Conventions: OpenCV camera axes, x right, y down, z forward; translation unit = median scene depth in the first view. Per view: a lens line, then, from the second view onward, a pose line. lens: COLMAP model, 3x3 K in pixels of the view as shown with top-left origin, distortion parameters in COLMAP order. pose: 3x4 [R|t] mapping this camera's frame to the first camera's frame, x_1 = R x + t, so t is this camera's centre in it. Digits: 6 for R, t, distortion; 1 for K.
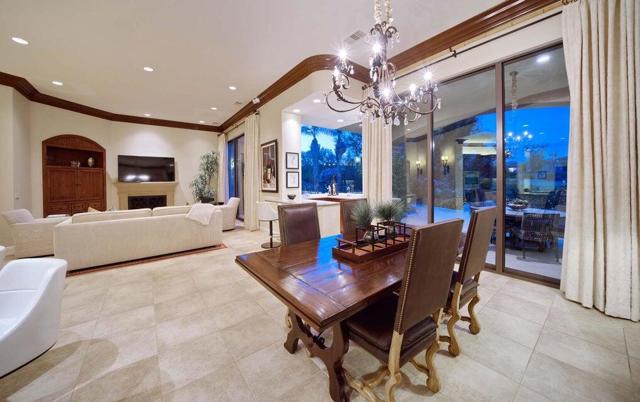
lens RADIAL K [[222.4, 0, 307.8], [0, 222.4, 185.4], [0, 0, 1]] dist [-0.023849, 0.000692]
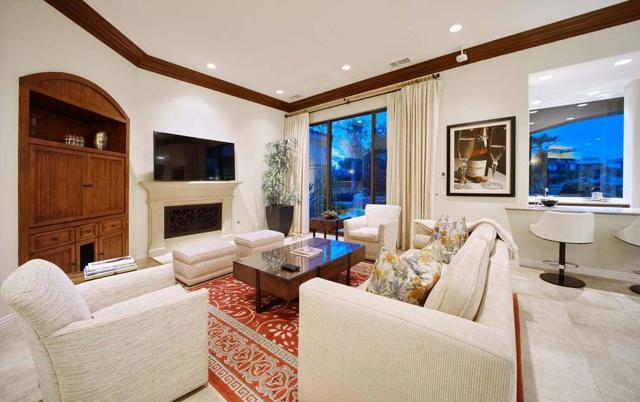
lens RADIAL K [[232.1, 0, 324.0], [0, 232.1, 184.5], [0, 0, 1]] dist [-0.003747, -0.000618]
pose [[0.964834, 0.001035, 0.262859, -0.617388], [0.002625, 0.999904, -0.013573, 0.003091], [-0.262848, 0.013785, 0.964739, 0.336811]]
